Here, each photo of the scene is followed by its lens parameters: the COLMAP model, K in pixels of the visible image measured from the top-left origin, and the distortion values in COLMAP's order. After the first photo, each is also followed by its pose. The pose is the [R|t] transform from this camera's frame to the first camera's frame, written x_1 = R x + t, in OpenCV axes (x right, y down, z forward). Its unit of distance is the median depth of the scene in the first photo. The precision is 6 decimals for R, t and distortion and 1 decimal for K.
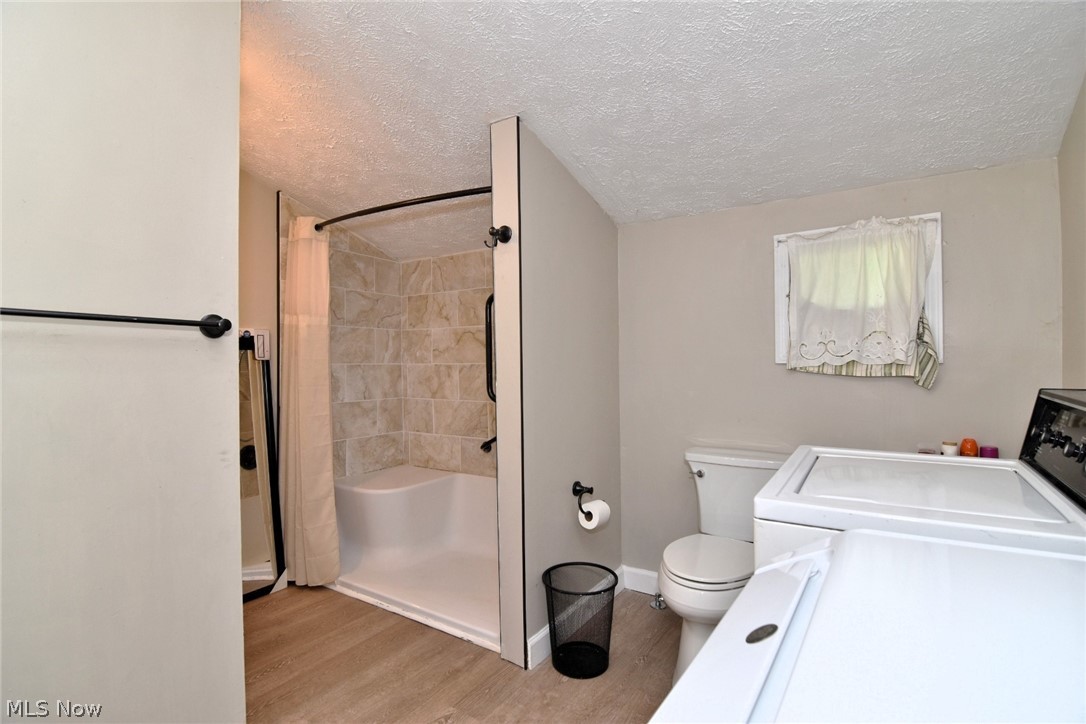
lens RADIAL K [[534.5, 0, 547.5], [0, 534.5, 362.9], [0, 0, 1]] dist [0.002360, 0.000111]
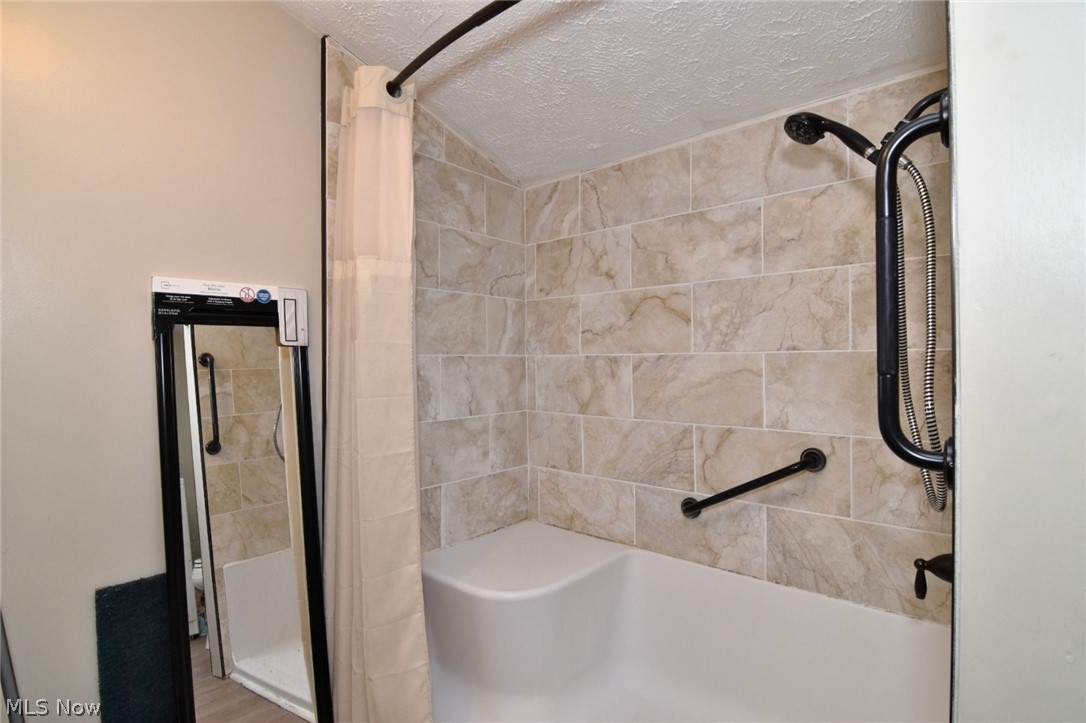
lens RADIAL K [[534.5, 0, 547.5], [0, 534.5, 362.4], [0, 0, 1]] dist [0.002360, 0.000111]
pose [[0.990442, 0.000467, -0.137930, -0.176706], [0.000292, 0.999985, 0.005483, 0.006889], [0.137931, -0.005471, 0.990427, 0.428252]]
